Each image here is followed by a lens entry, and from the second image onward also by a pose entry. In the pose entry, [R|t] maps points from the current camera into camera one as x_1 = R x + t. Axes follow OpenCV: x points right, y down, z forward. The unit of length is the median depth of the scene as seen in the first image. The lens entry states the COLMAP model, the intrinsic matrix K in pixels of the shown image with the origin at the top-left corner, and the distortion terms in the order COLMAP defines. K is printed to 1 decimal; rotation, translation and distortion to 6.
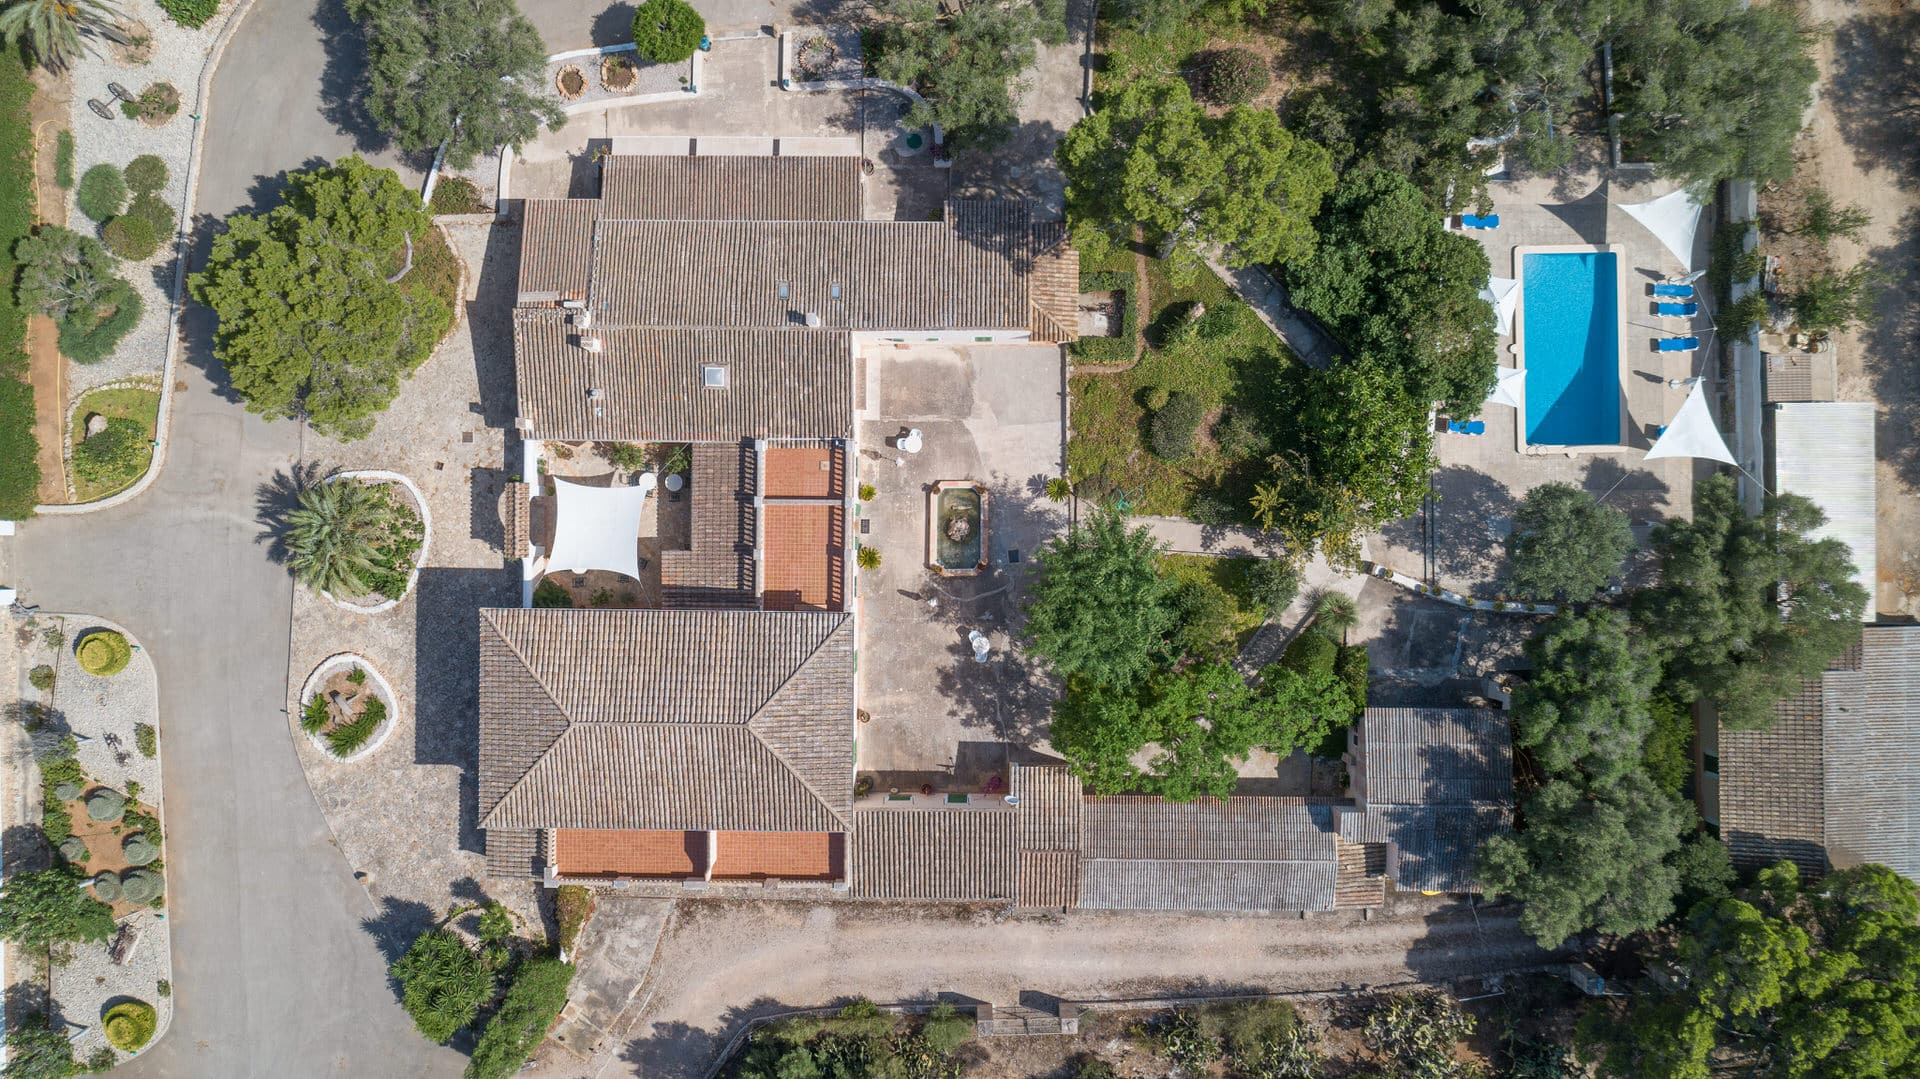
lens RADIAL K [[1363.7, 0, 1005.9], [0, 1363.7, 589.4], [0, 0, 1]] dist [-0.037792, 0.036728]
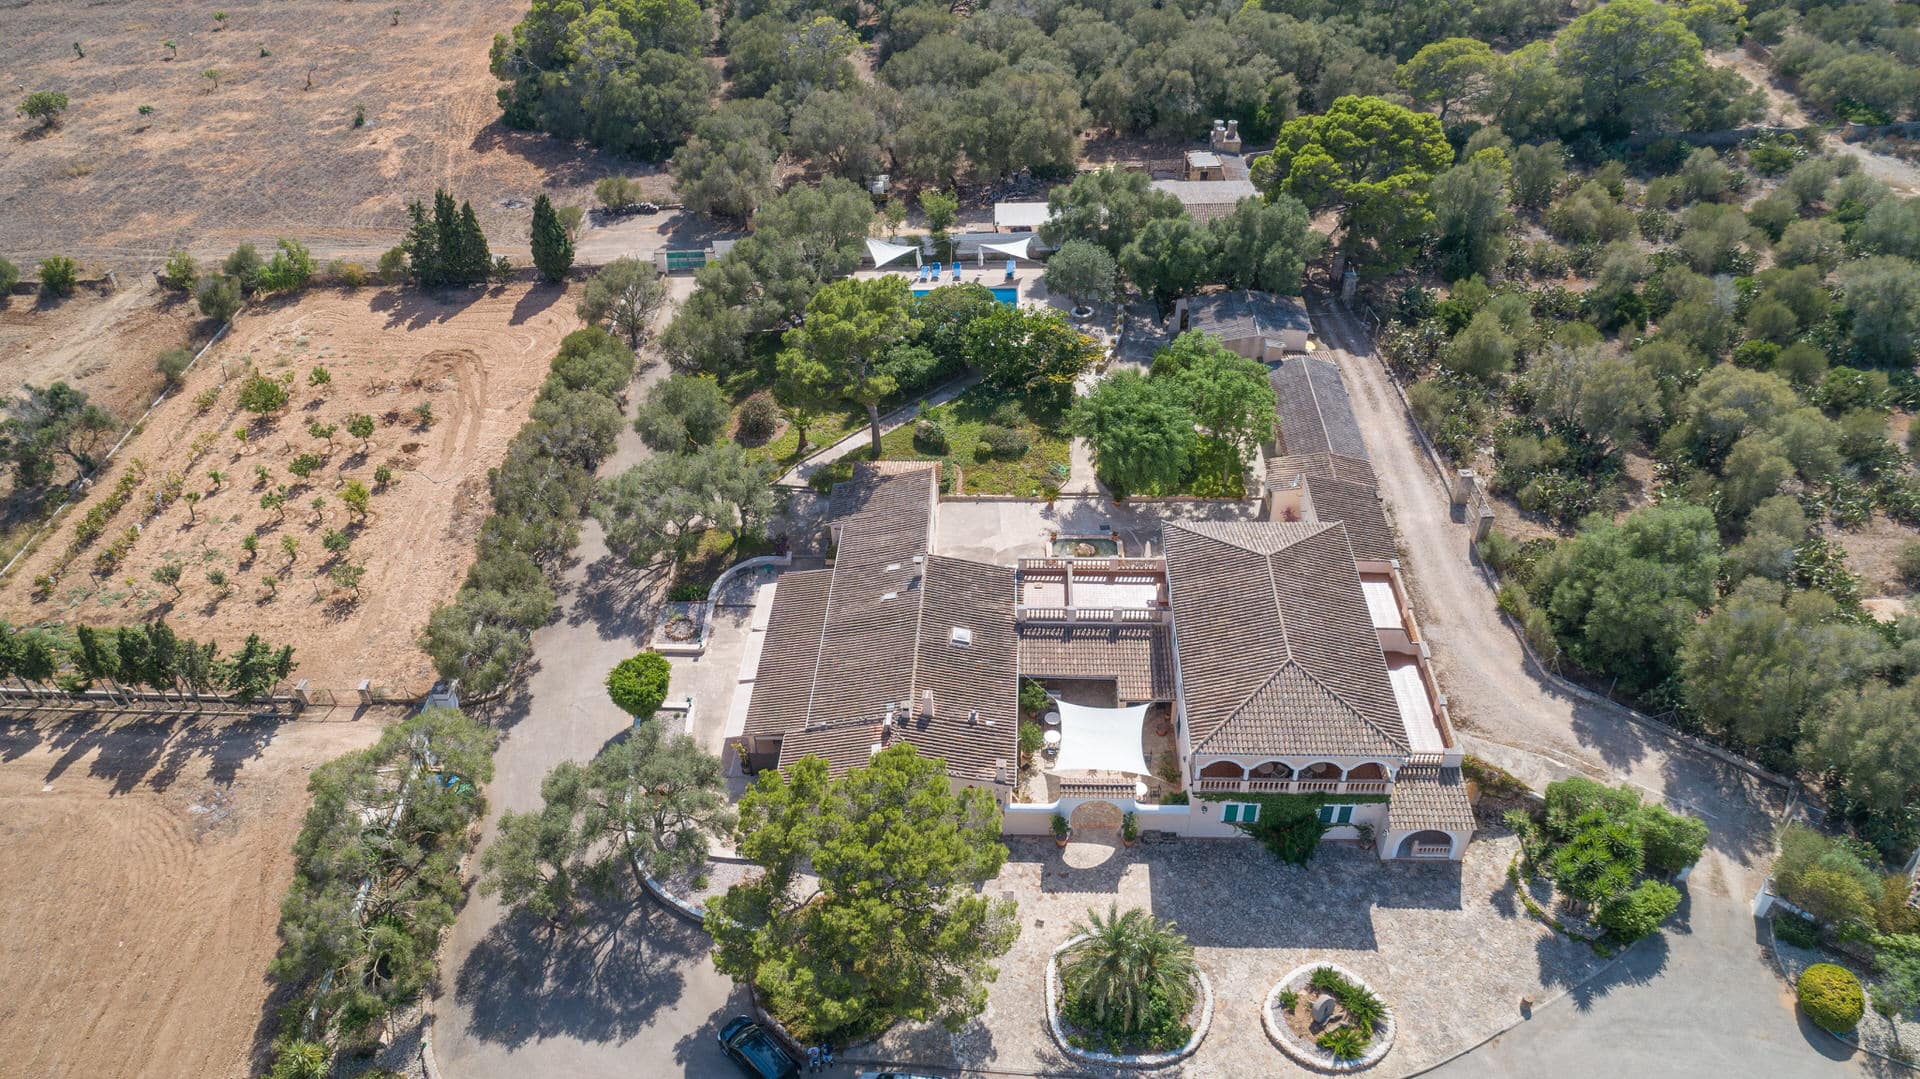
lens RADIAL K [[1363.7, 0, 1005.9], [0, 1363.7, 589.4], [0, 0, 1]] dist [-0.037792, 0.036728]
pose [[0.001063, -0.611468, 0.791268, -1.044687], [0.999152, -0.031914, -0.026005, -0.086550], [0.041154, 0.790625, 0.610916, 0.279900]]
